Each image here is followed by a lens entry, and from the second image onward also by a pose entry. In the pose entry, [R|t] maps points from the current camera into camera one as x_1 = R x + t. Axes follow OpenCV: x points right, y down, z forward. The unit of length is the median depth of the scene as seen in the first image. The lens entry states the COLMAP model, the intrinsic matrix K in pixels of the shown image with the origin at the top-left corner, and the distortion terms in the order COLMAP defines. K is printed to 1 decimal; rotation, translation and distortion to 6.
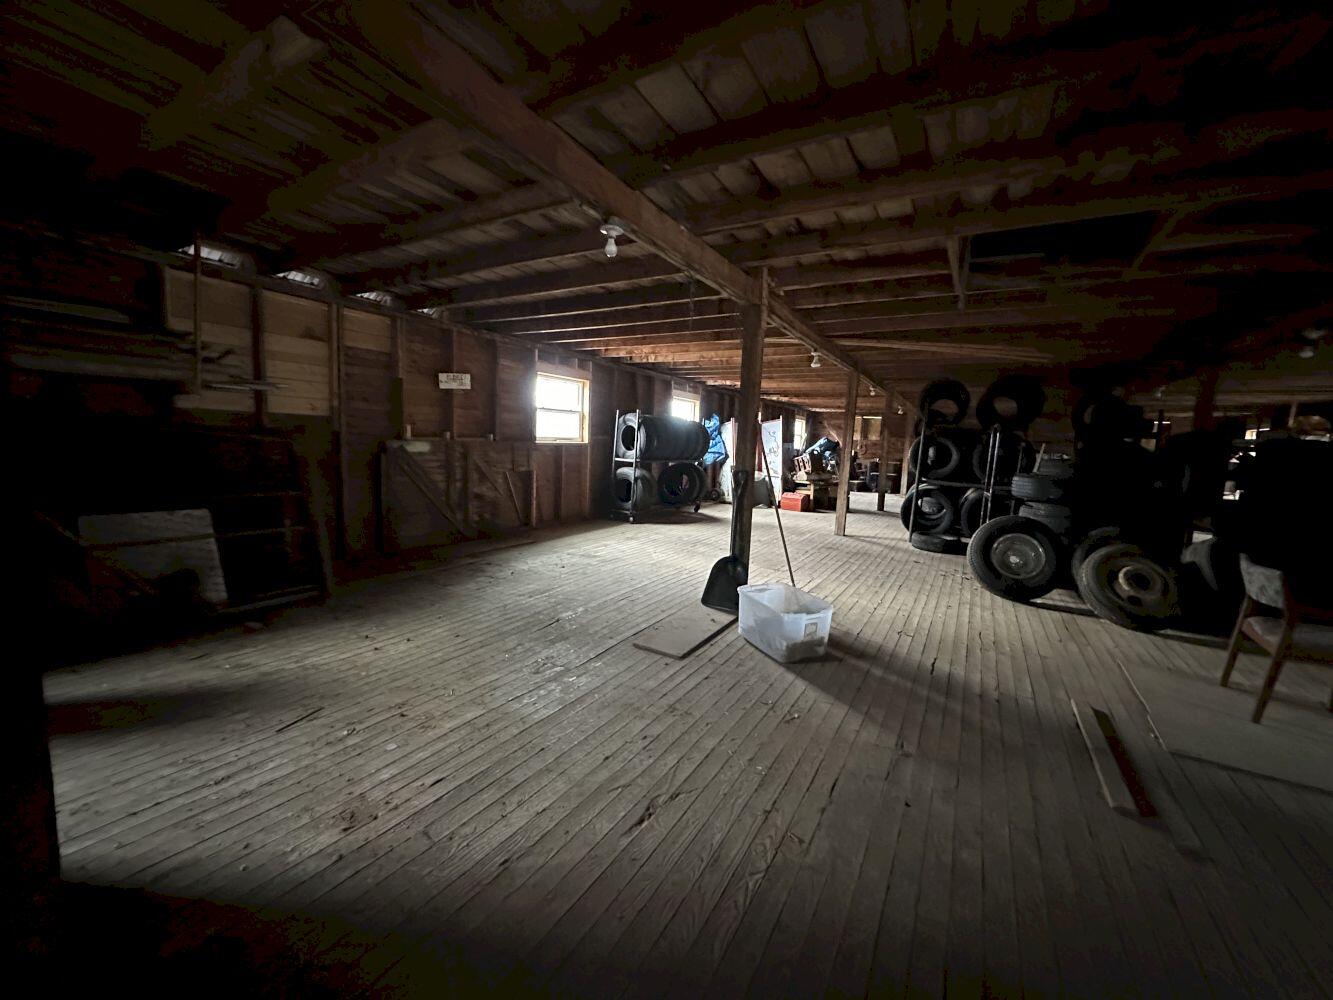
lens RADIAL K [[529.9, 0, 662.8], [0, 529.9, 496.3], [0, 0, 1]] dist [-0.001203, -0.000270]
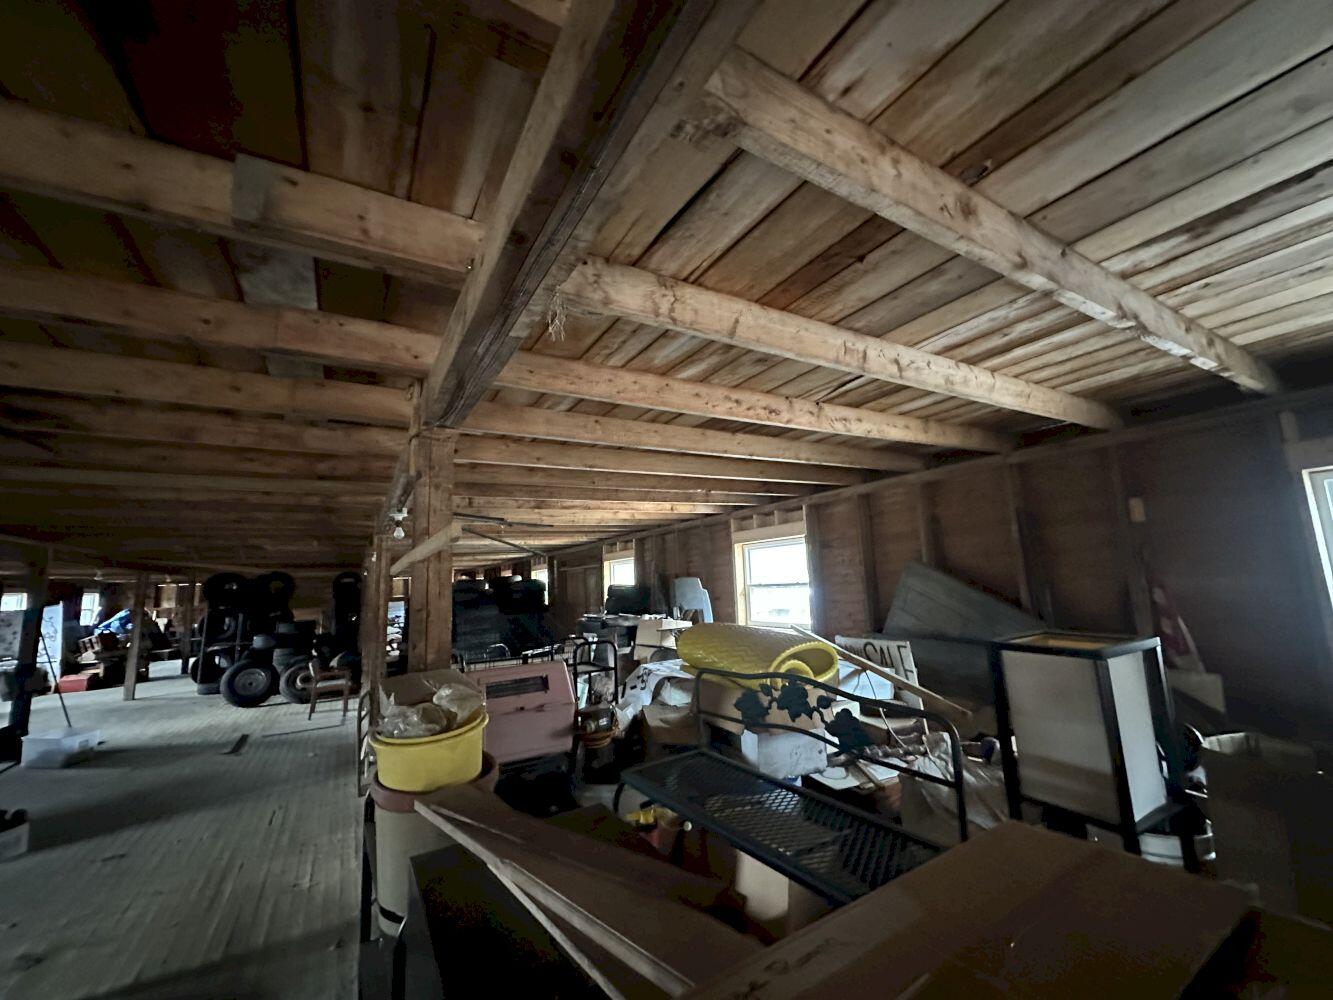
lens RADIAL K [[529.9, 0, 662.8], [0, 529.9, 496.3], [0, 0, 1]] dist [-0.001203, -0.000270]
pose [[0.485081, 0.071448, 0.871546, -0.127874], [0.159090, 0.972814, -0.168296, 0.011092], [-0.859876, 0.220292, 0.460527, -0.554403]]
